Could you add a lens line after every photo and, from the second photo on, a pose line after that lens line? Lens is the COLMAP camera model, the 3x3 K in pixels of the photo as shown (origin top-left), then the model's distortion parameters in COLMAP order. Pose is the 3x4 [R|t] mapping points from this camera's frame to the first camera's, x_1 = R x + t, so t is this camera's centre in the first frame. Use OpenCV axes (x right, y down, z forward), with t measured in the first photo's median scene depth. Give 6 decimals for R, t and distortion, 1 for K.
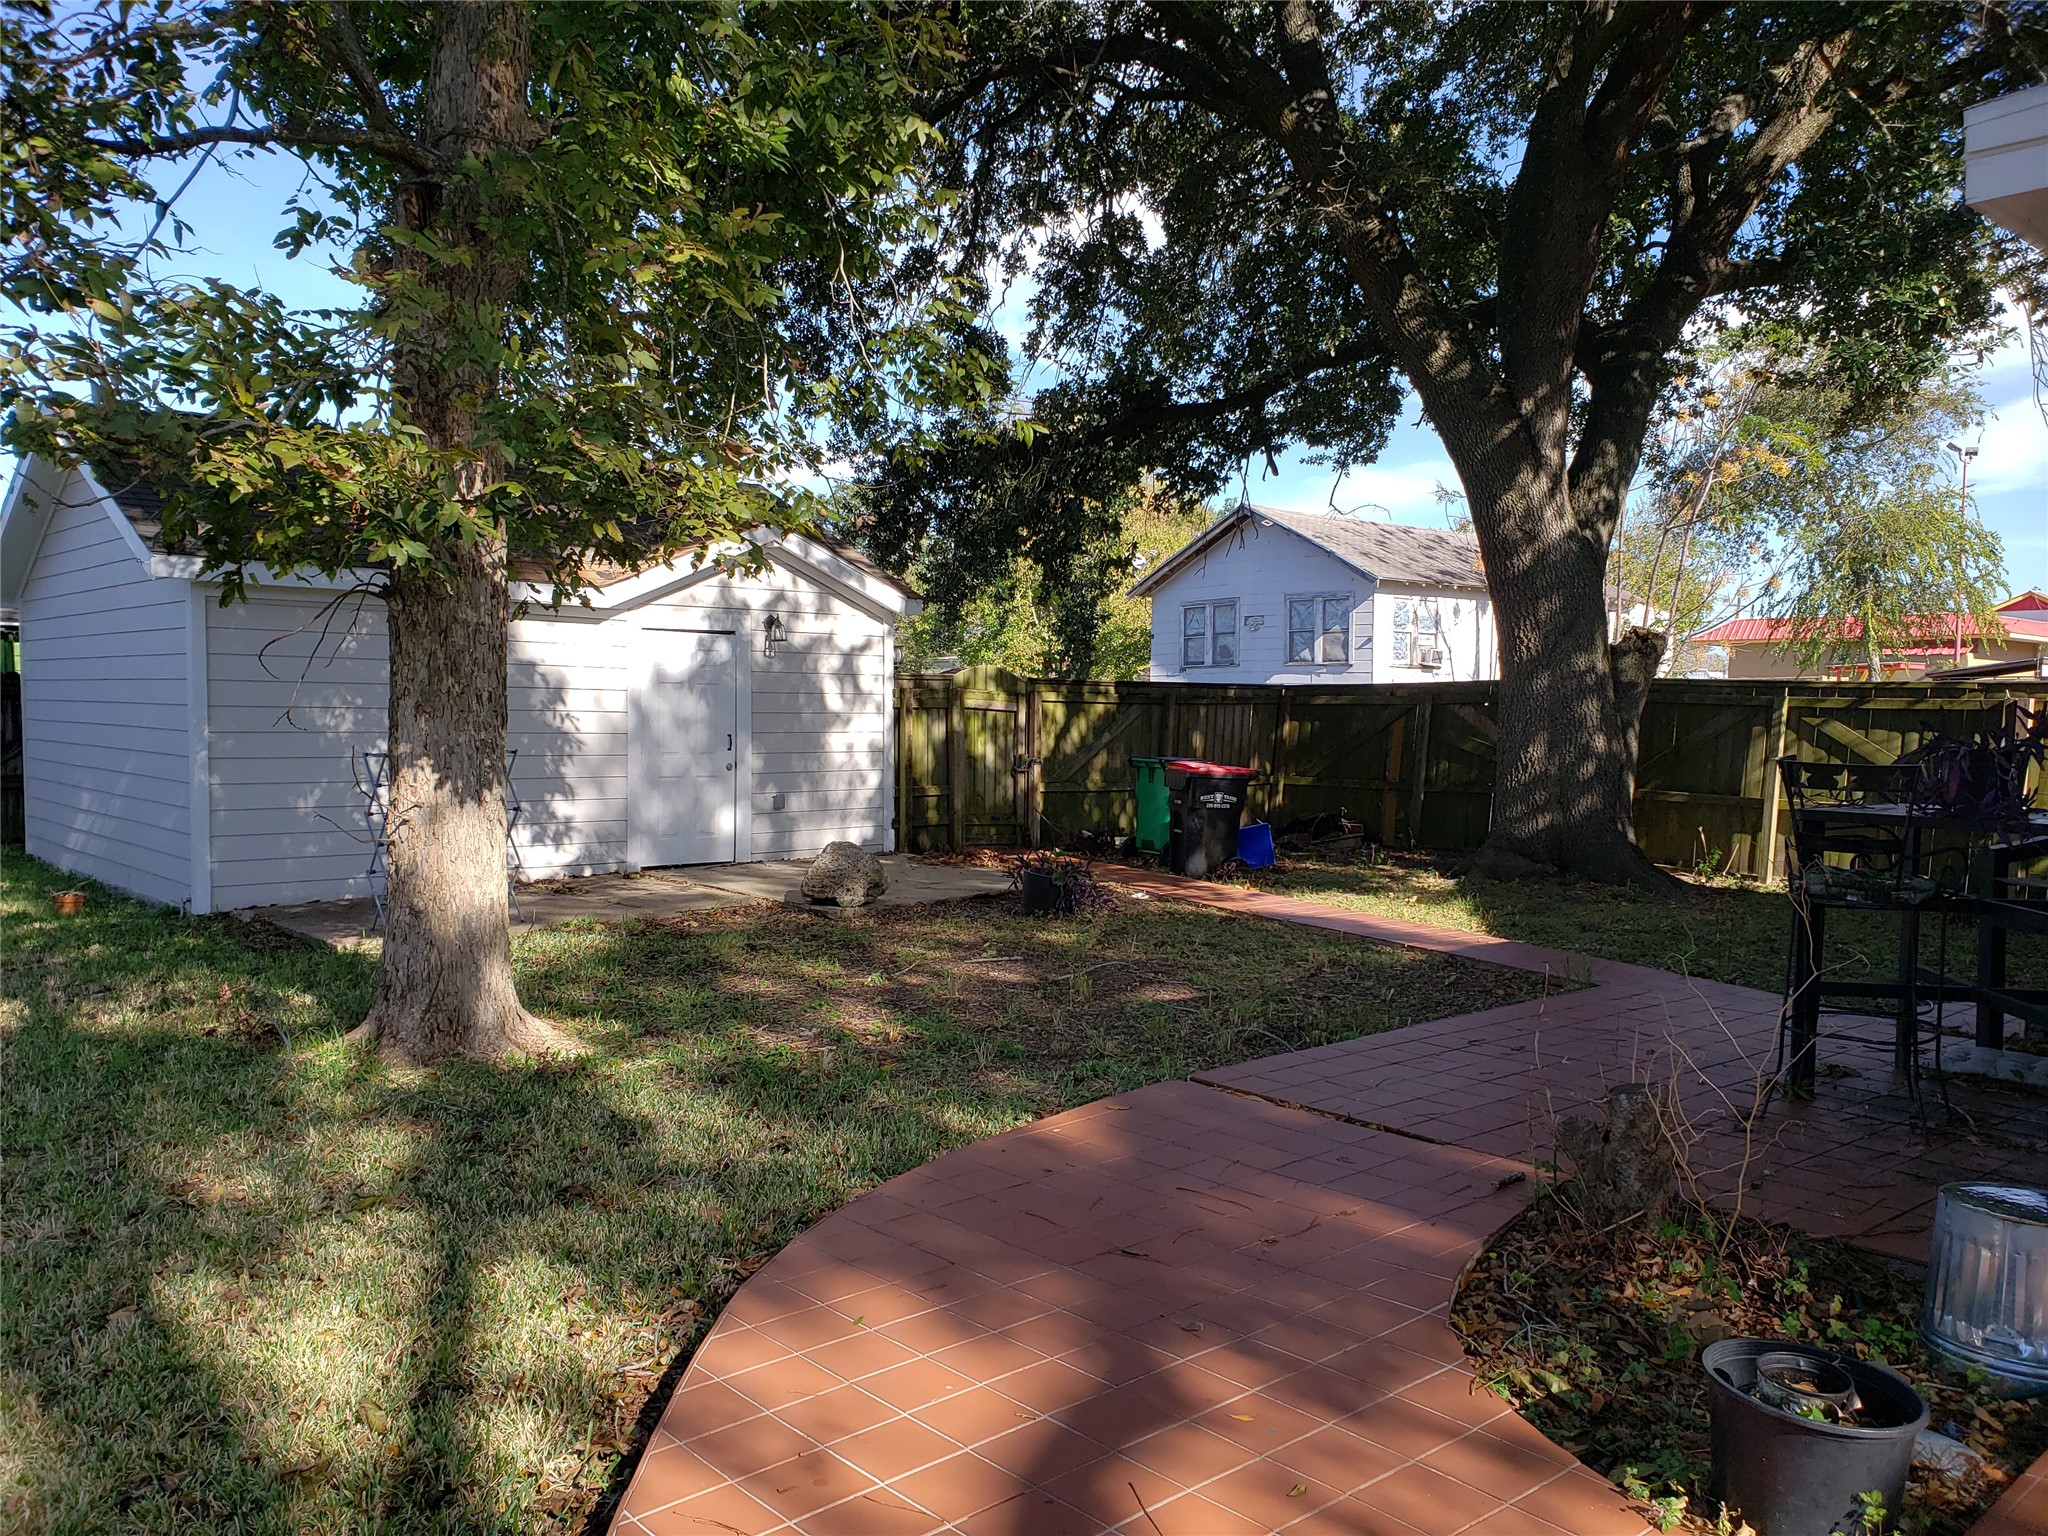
lens RADIAL K [[1570.8, 0, 1030.3], [0, 1570.8, 770.0], [0, 0, 1]] dist [-0.001979, 0.000850]
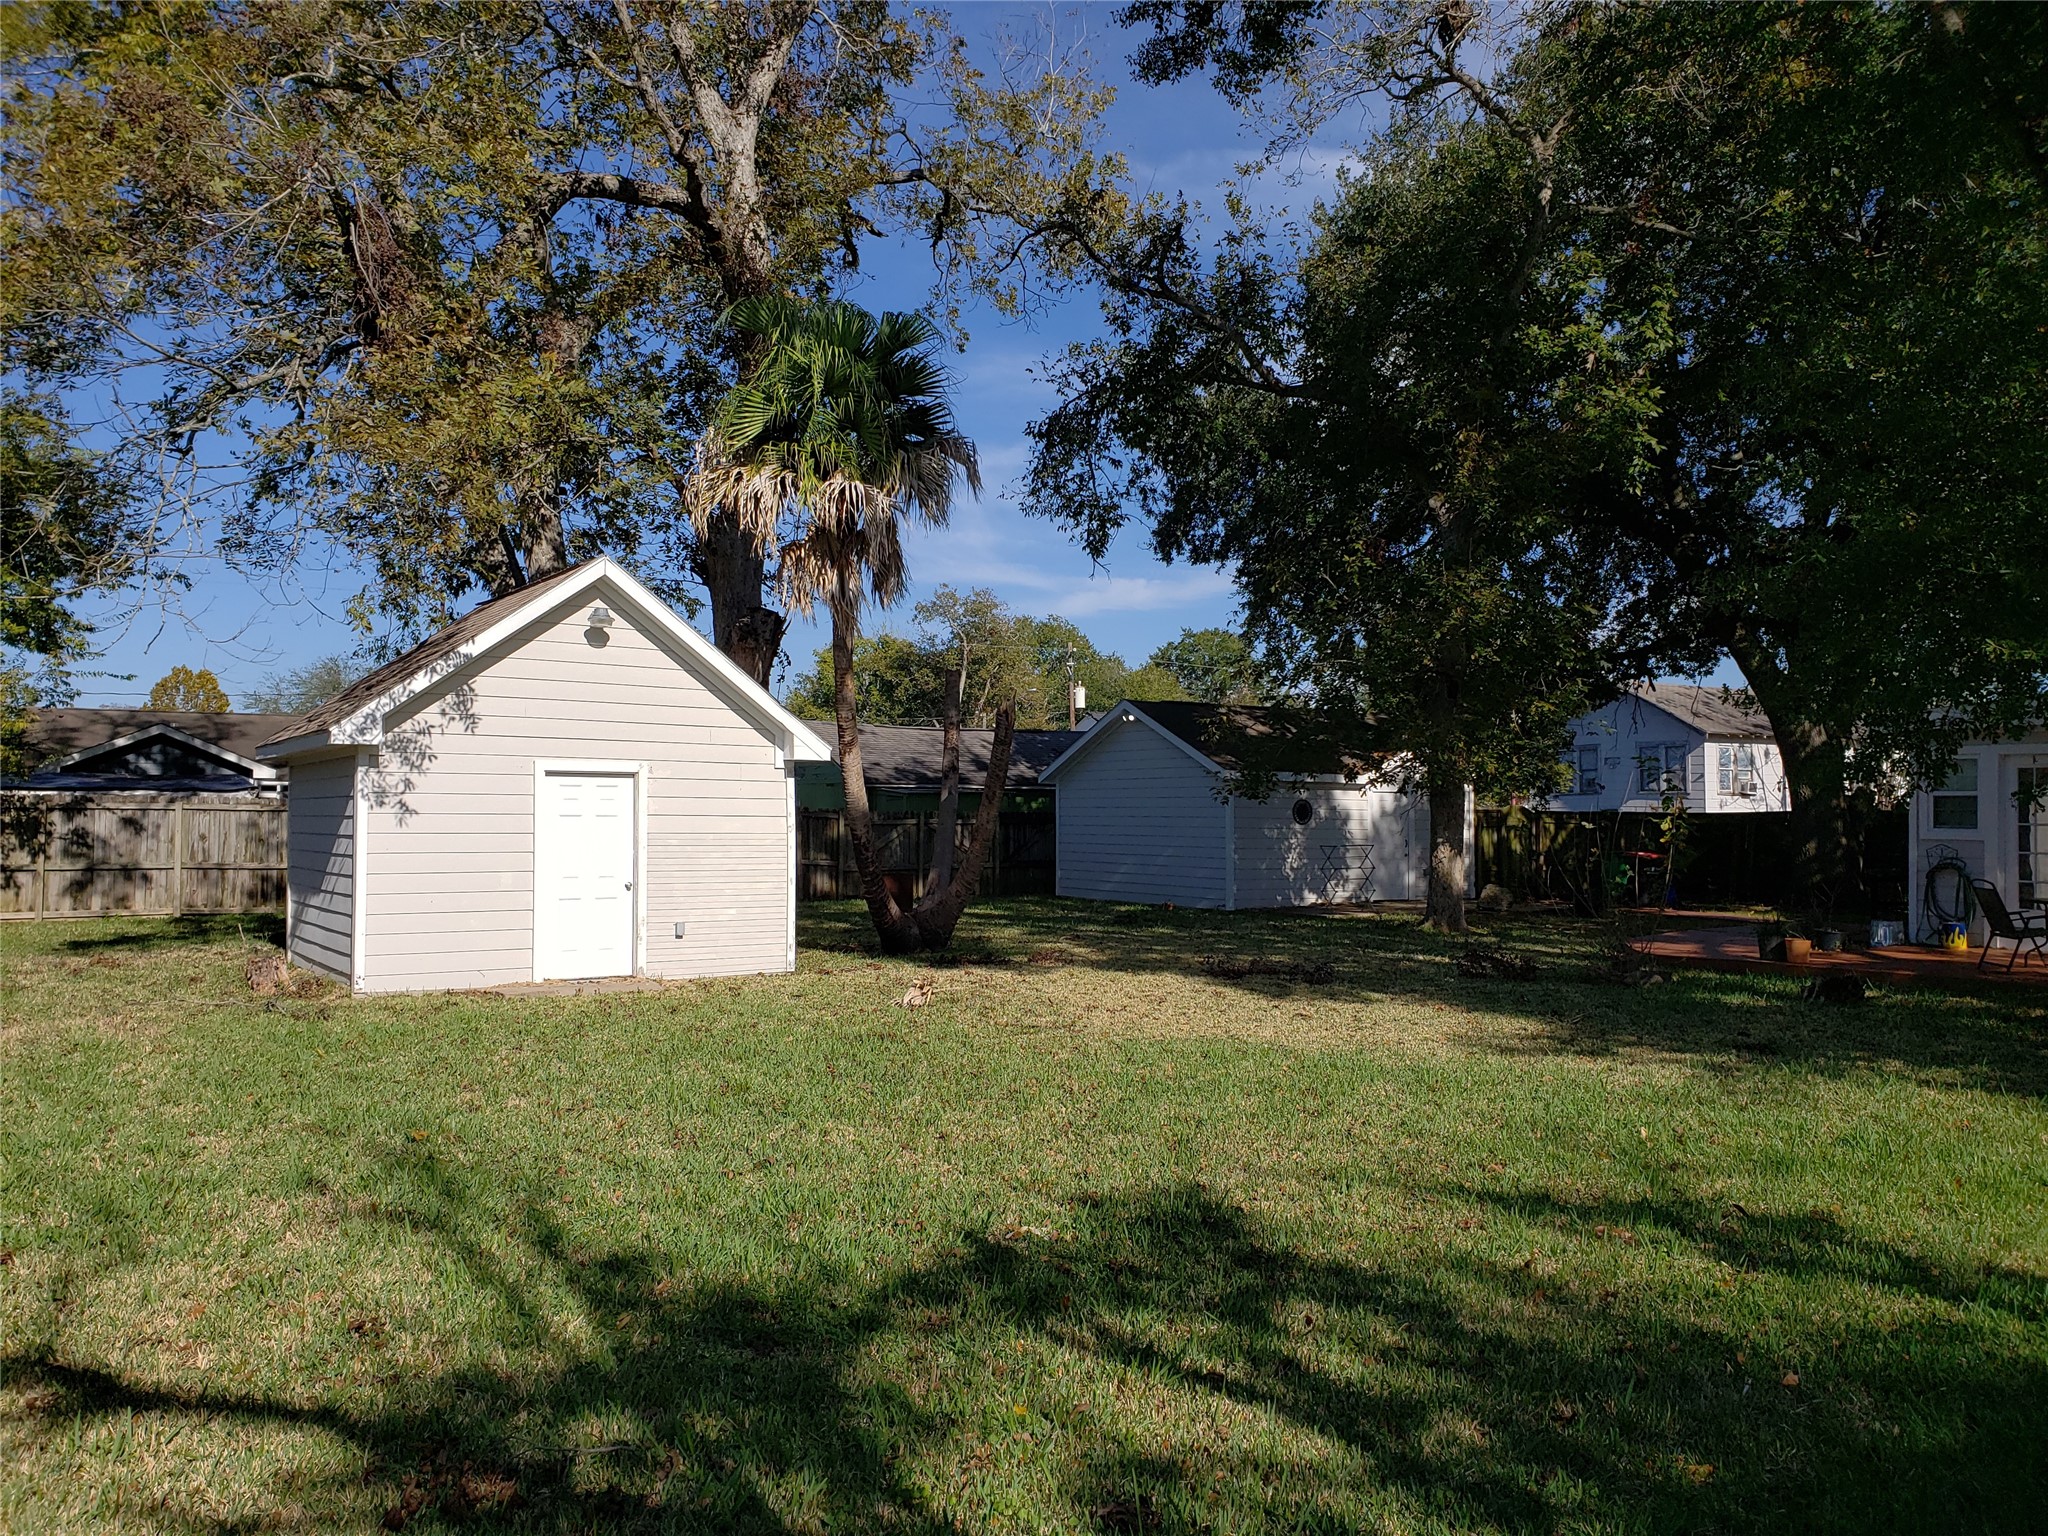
lens RADIAL K [[1570.8, 0, 1013.6], [0, 1570.8, 770.7], [0, 0, 1]] dist [-0.001979, 0.000850]
pose [[0.983307, -0.010831, -0.181629, -0.296276], [-0.002579, 0.997297, -0.073432, 0.039287], [0.181934, 0.072674, 0.980622, -1.084663]]
